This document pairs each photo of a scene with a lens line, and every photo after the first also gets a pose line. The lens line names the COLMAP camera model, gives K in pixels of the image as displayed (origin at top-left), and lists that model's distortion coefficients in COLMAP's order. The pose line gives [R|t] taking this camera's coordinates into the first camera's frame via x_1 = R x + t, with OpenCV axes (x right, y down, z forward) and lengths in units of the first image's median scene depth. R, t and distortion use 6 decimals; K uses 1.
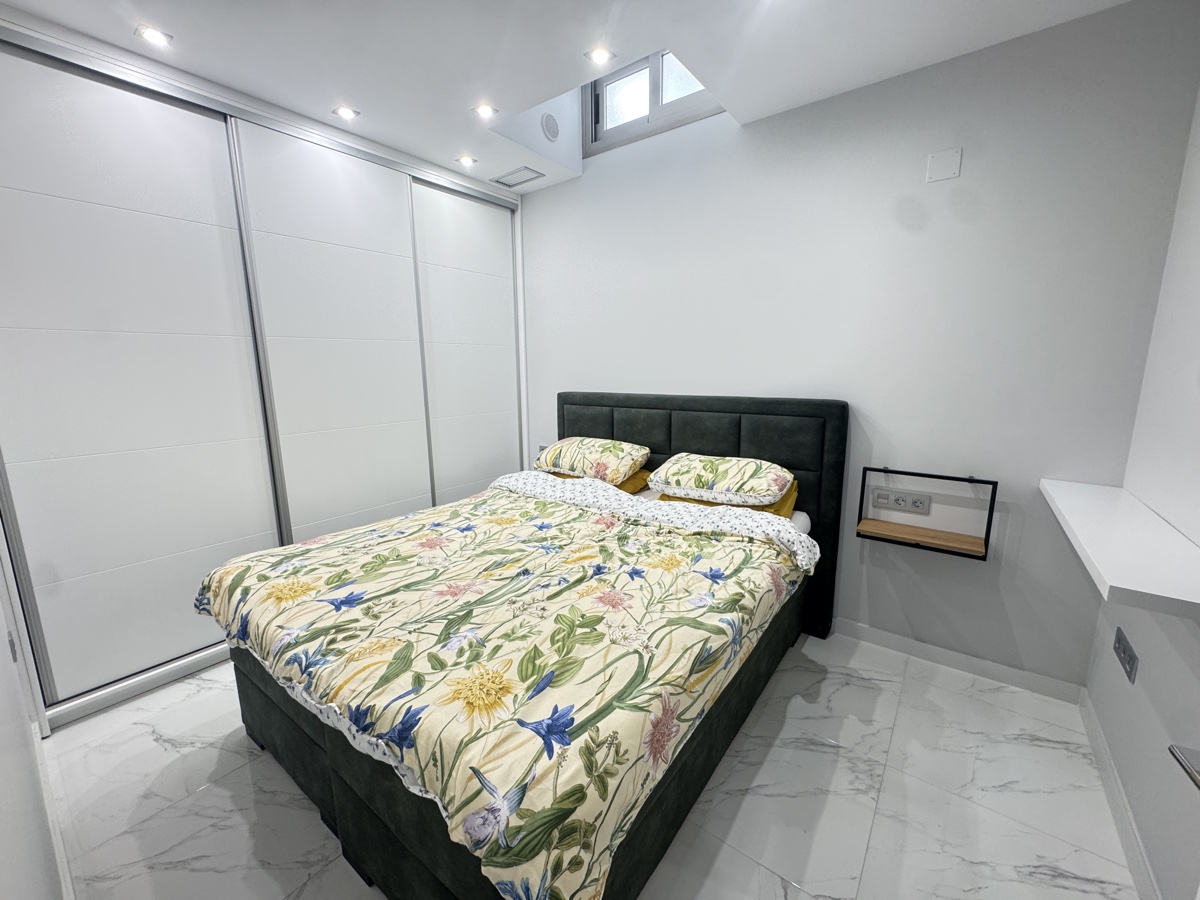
lens RADIAL K [[479.0, 0, 598.0], [0, 479.0, 450.6], [0, 0, 1]] dist [-0.000666, -0.000311]
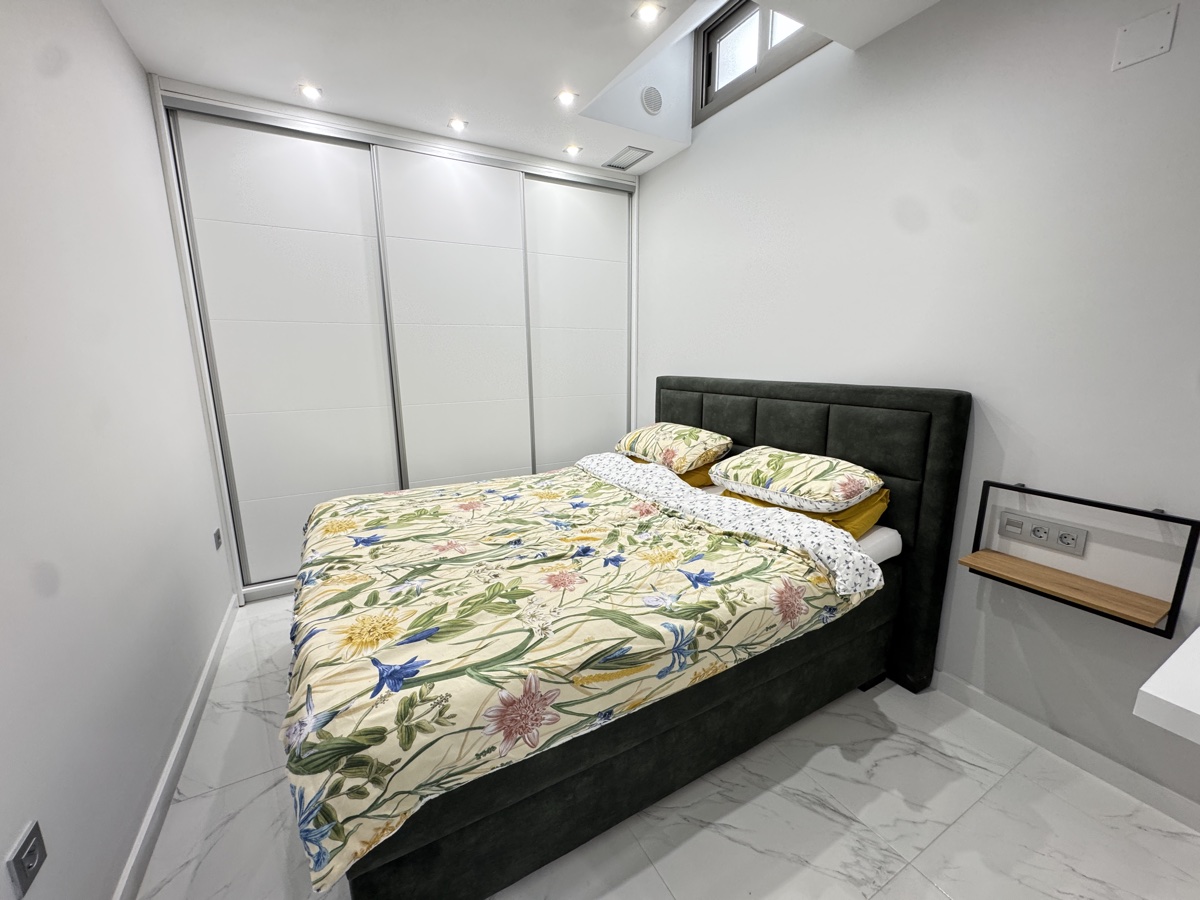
lens RADIAL K [[479.0, 0, 600.2], [0, 479.0, 450.8], [0, 0, 1]] dist [-0.000666, -0.000311]
pose [[0.917774, 0.079261, -0.389113, 0.321859], [-0.070400, 0.996832, 0.037004, 0.003055], [0.390814, -0.006568, 0.920446, 0.086782]]
